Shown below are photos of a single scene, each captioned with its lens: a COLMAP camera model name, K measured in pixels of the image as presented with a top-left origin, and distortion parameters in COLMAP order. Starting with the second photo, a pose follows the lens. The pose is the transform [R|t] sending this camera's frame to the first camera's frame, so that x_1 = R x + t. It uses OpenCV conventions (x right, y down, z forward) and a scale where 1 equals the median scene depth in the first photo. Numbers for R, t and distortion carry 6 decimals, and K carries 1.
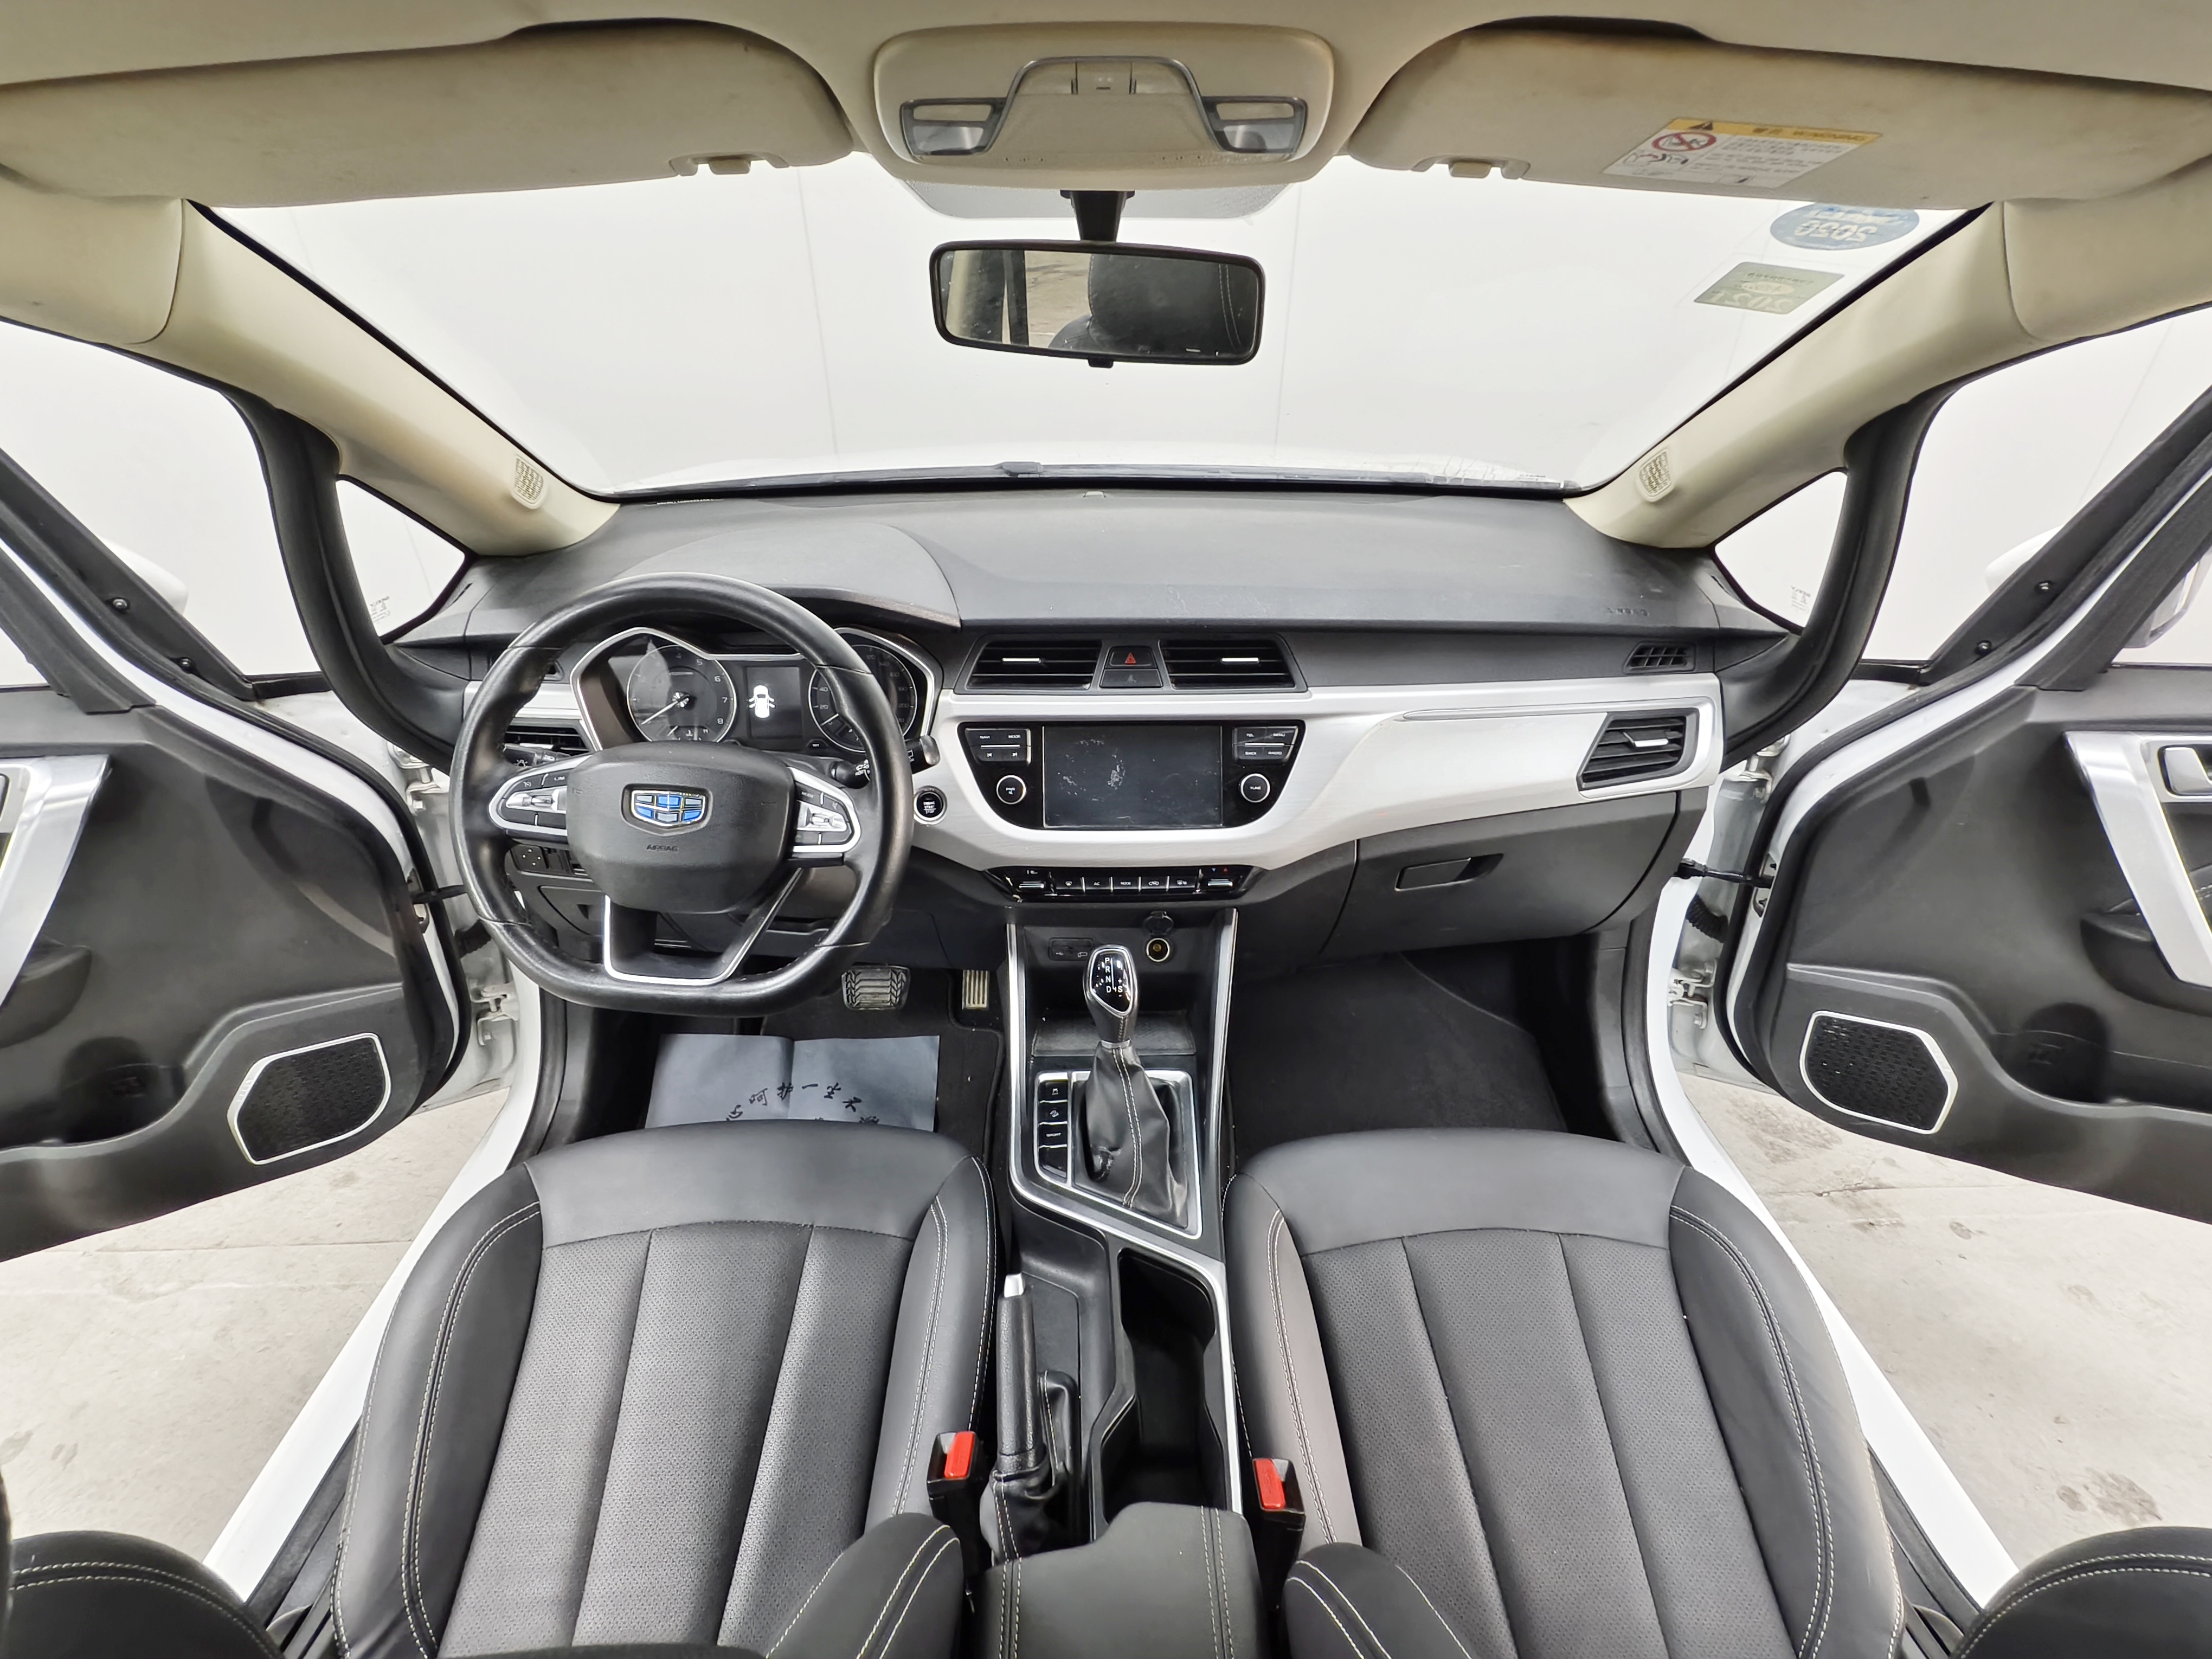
lens RADIAL K [[1036.5, 0, 1098.7], [0, 1036.5, 826.5], [0, 0, 1]] dist [0.004407, 0.000008]
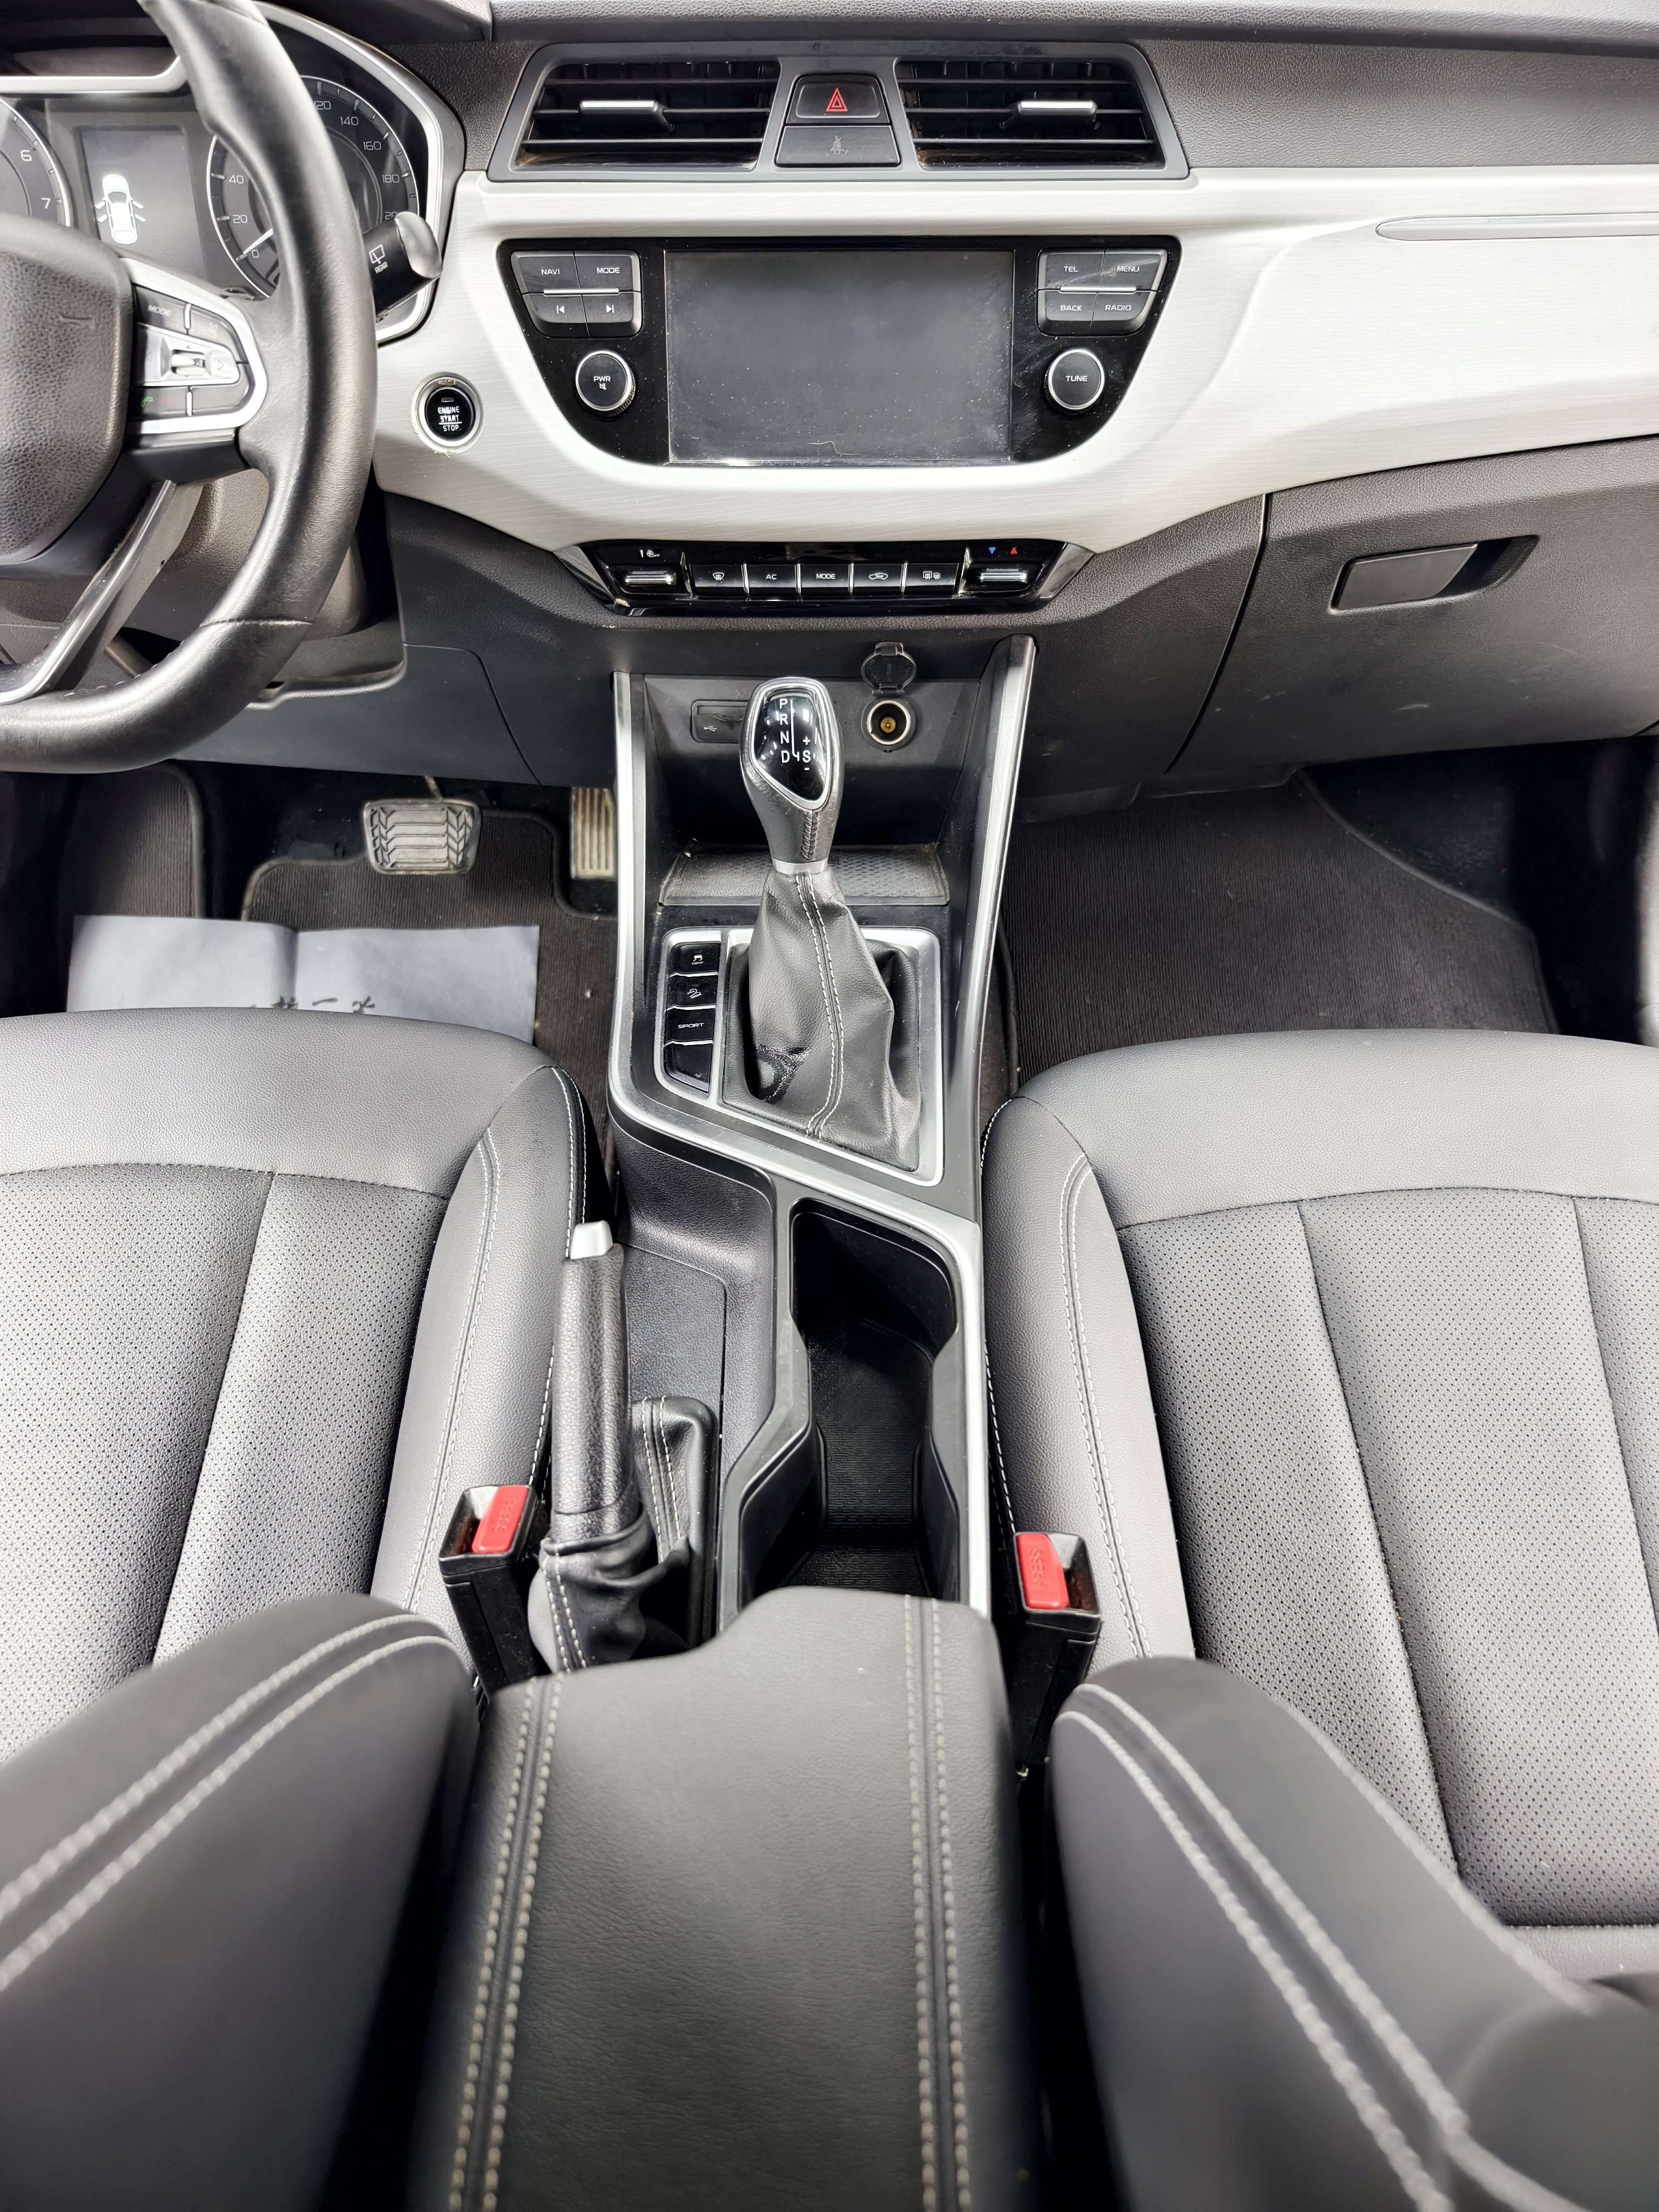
lens RADIAL K [[1501.6, 0, 826.8], [0, 1501.6, 1103.5], [0, 0, 1]] dist [0.016339, -0.017429]
pose [[0.999836, 0.008161, -0.016163, 0.045317], [-0.004124, 0.971852, 0.235555, 0.148460], [0.017631, -0.235449, 0.971727, 0.200036]]
